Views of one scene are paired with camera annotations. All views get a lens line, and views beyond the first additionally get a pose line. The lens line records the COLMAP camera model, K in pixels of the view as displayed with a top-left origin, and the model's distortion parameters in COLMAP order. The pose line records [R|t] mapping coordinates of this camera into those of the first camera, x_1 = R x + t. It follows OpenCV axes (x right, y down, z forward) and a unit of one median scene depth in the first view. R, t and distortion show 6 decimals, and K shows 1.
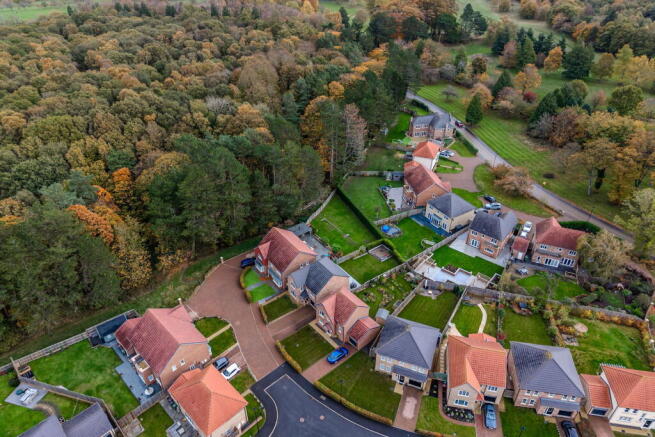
lens RADIAL K [[427.6, 0, 327.5], [0, 427.6, 218.5], [0, 0, 1]] dist [0.004629, -0.013717]
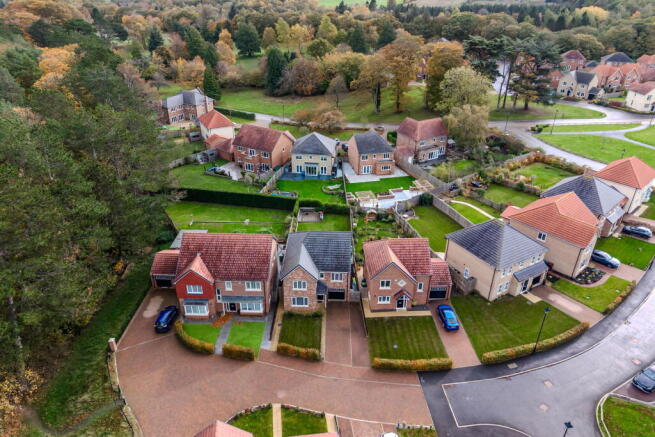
lens RADIAL K [[427.6, 0, 327.5], [0, 427.6, 218.5], [0, 0, 1]] dist [0.004629, -0.013717]
pose [[0.625429, -0.378749, 0.682193, -0.371574], [0.442876, 0.892127, 0.089278, 0.036571], [-0.642417, 0.246290, 0.725701, 0.474292]]
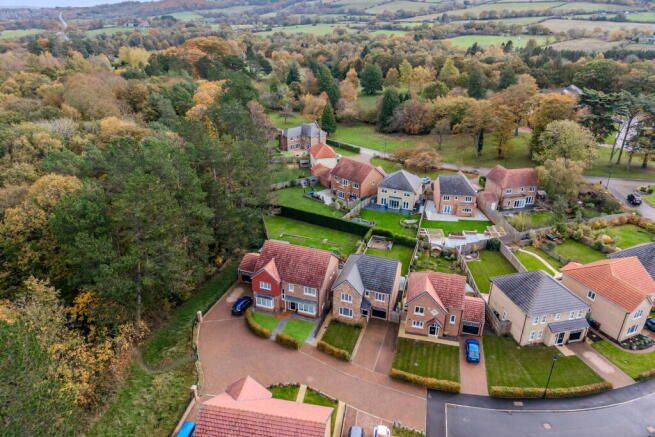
lens RADIAL K [[427.6, 0, 327.5], [0, 427.6, 218.5], [0, 0, 1]] dist [0.004629, -0.013717]
pose [[0.828761, -0.235599, 0.507591, -0.378925], [0.315143, 0.946041, -0.075439, 0.069357], [-0.462429, 0.222484, 0.858289, 0.351548]]
